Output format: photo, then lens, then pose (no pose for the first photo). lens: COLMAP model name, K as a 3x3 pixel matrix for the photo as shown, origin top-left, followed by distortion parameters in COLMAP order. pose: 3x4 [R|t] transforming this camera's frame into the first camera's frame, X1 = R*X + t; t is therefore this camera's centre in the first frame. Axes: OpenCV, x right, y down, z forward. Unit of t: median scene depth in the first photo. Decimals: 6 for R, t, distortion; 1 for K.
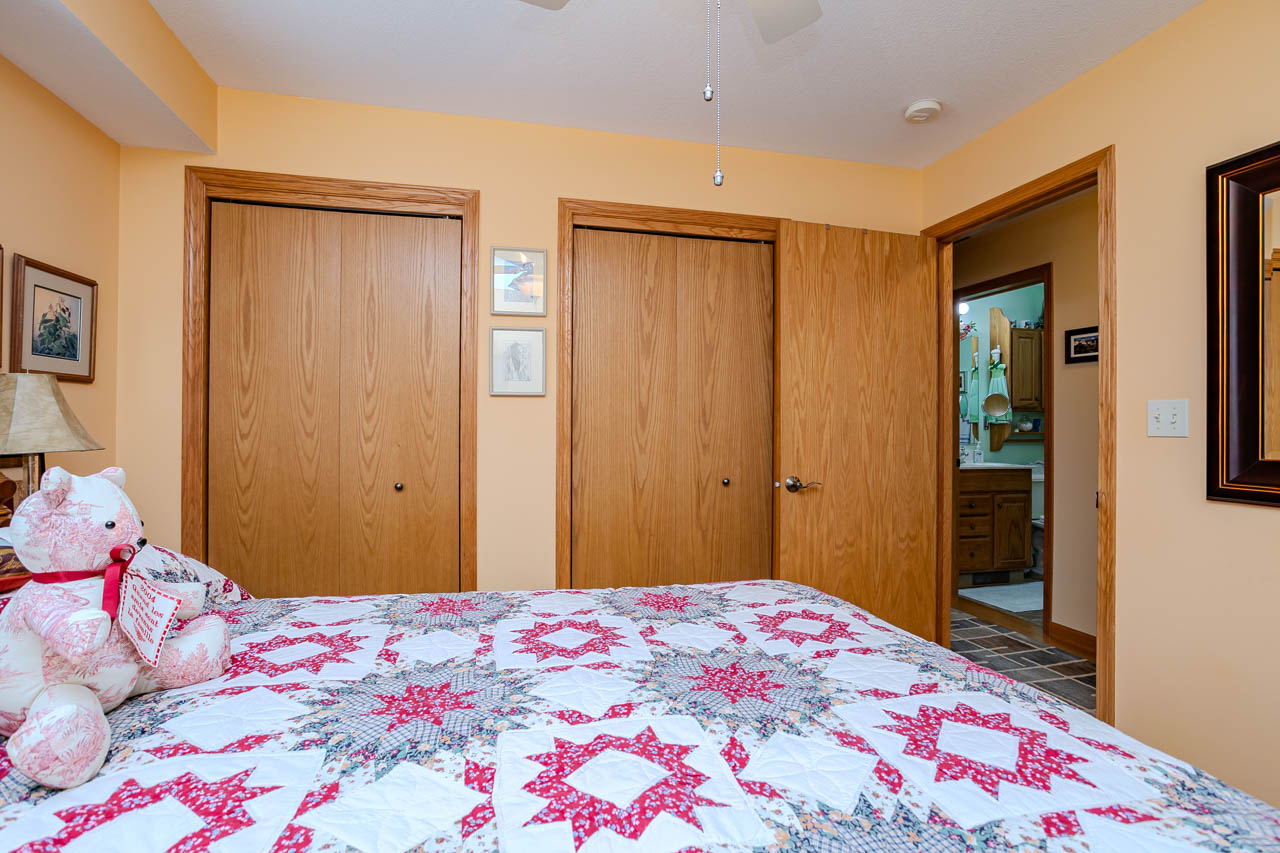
lens RADIAL K [[604.5, 0, 635.8], [0, 604.5, 422.8], [0, 0, 1]] dist [-0.020396, 0.000433]
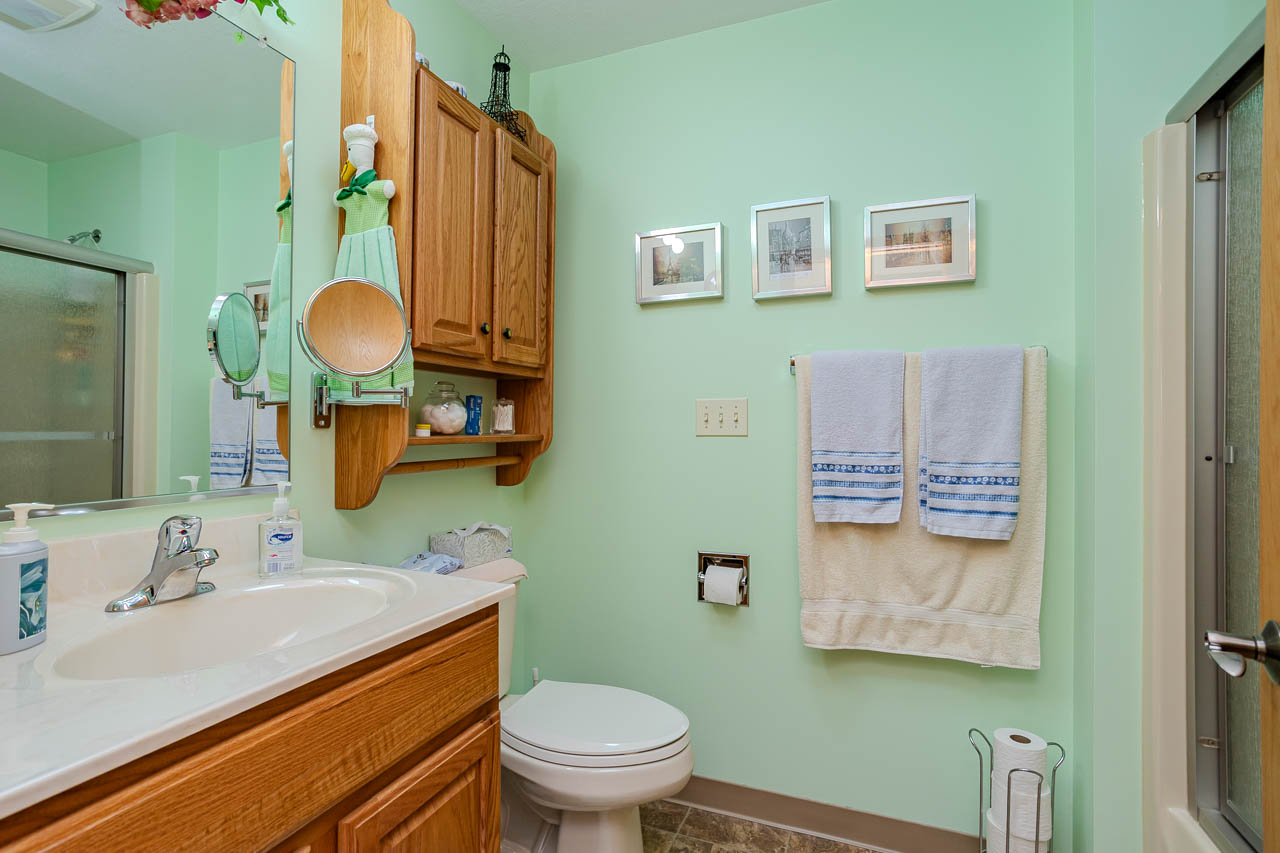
lens RADIAL K [[604.5, 0, 635.8], [0, 604.5, 422.8], [0, 0, 1]] dist [-0.020396, 0.000433]
pose [[0.572507, 0.009442, 0.819846, 0.454764], [-0.011795, 0.999925, -0.003280, 0.008564], [-0.819815, -0.007792, 0.572575, 0.749546]]
